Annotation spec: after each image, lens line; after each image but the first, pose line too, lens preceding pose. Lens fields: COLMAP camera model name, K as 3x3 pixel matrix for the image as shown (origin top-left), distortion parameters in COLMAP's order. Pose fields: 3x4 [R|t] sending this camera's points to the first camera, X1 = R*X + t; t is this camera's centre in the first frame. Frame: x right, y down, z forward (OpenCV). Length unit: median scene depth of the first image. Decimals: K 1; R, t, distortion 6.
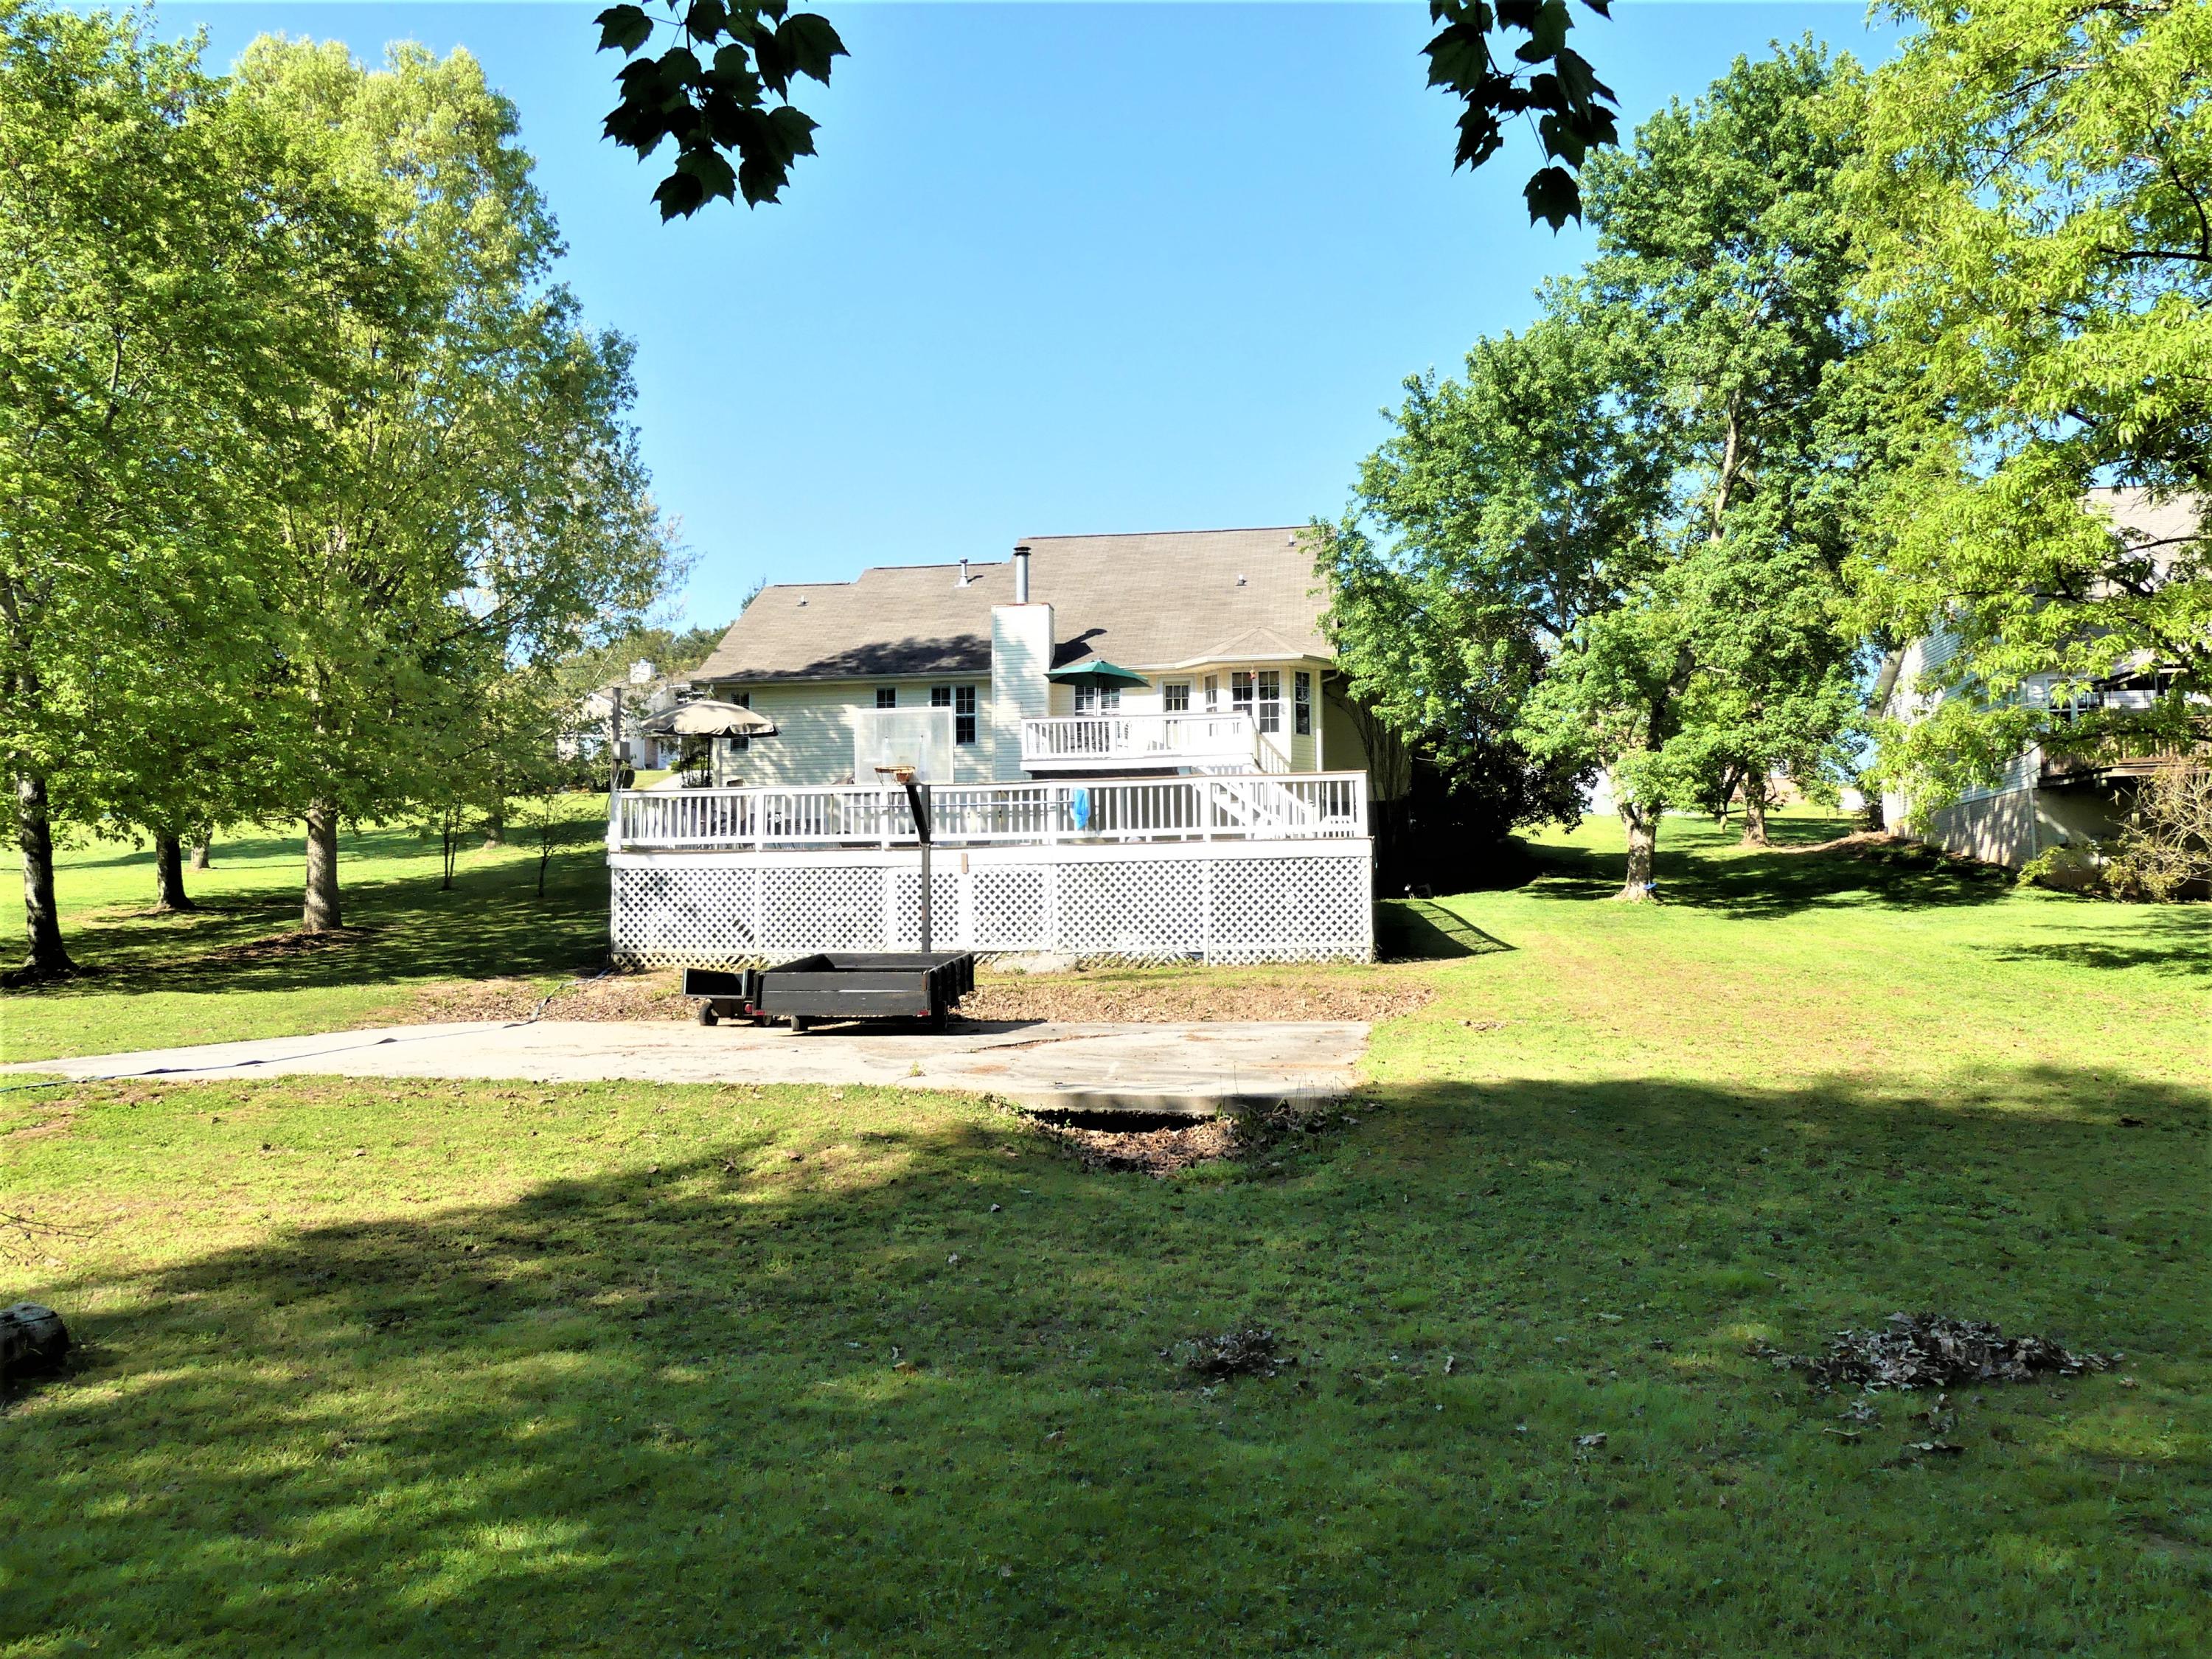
lens RADIAL K [[1681.1, 0, 1106.0], [0, 1681.1, 829.5], [0, 0, 1]] dist [-0.005105, -0.043653]
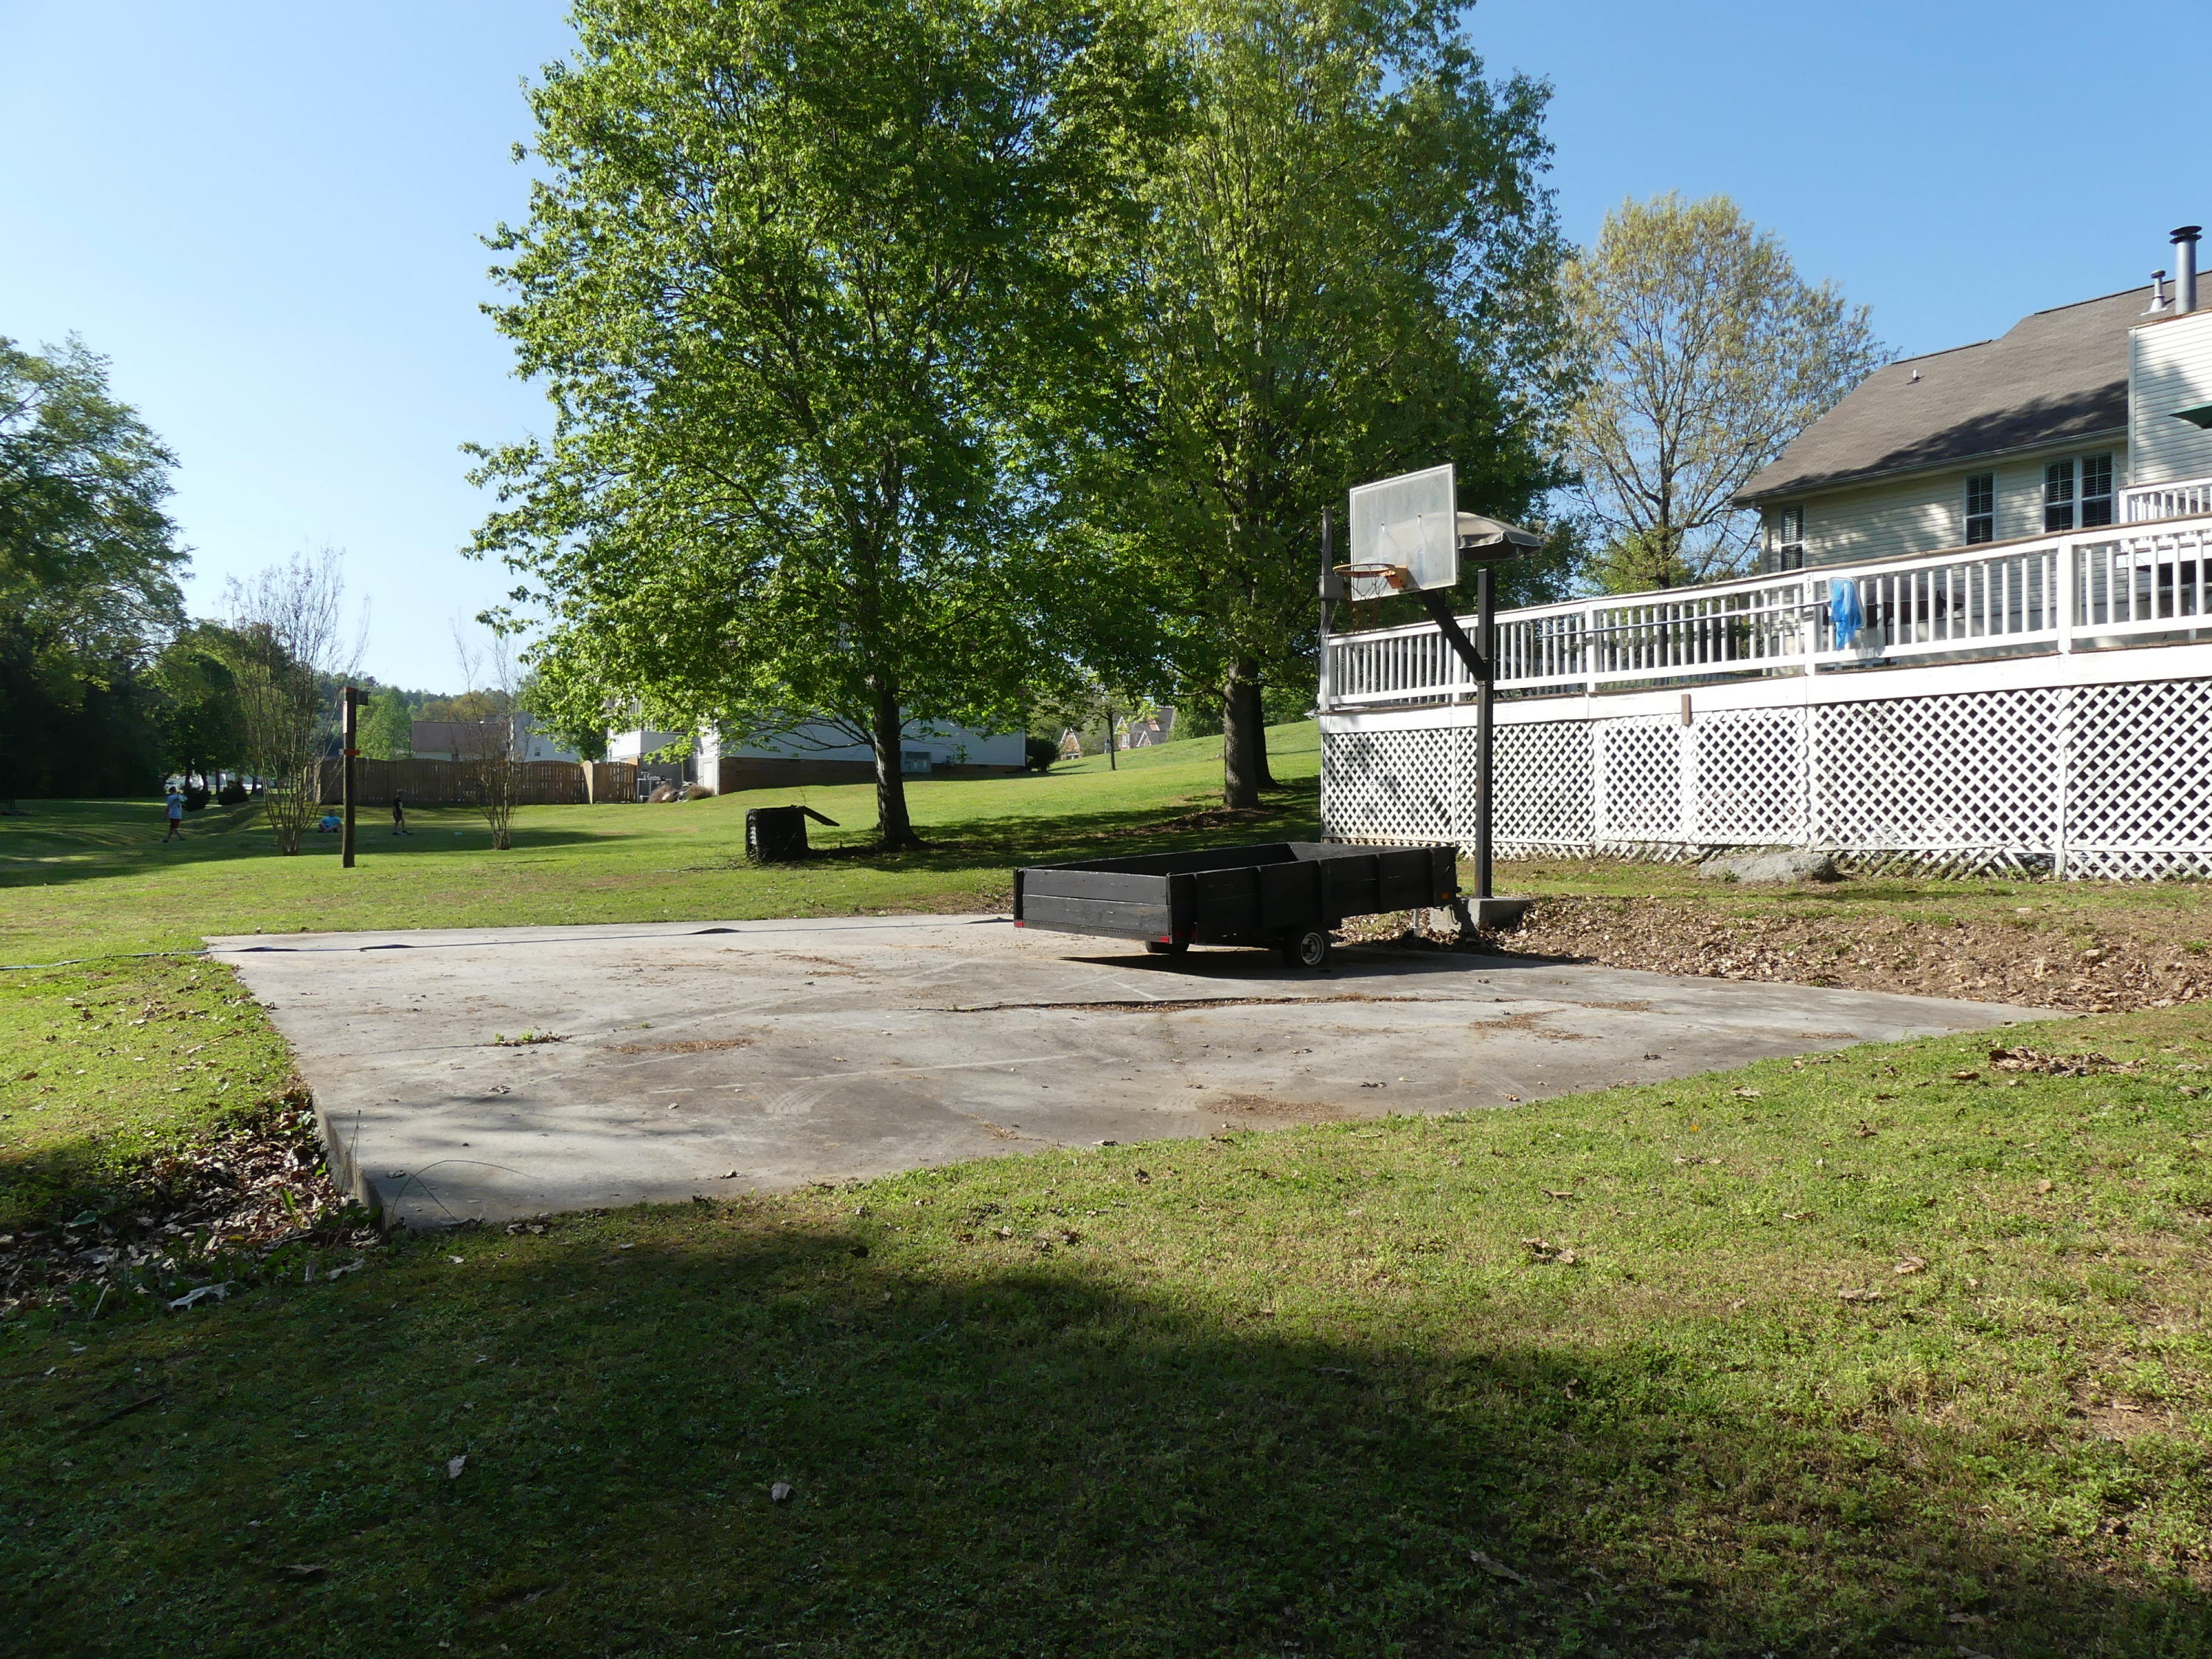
lens RADIAL K [[1681.1, 0, 1106.0], [0, 1681.1, 829.5], [0, 0, 1]] dist [-0.005105, -0.043653]
pose [[0.648333, 0.014835, -0.761213, 0.270258], [0.037811, 0.997949, 0.051652, 0.024273], [0.760418, -0.062270, 0.646442, 0.404948]]
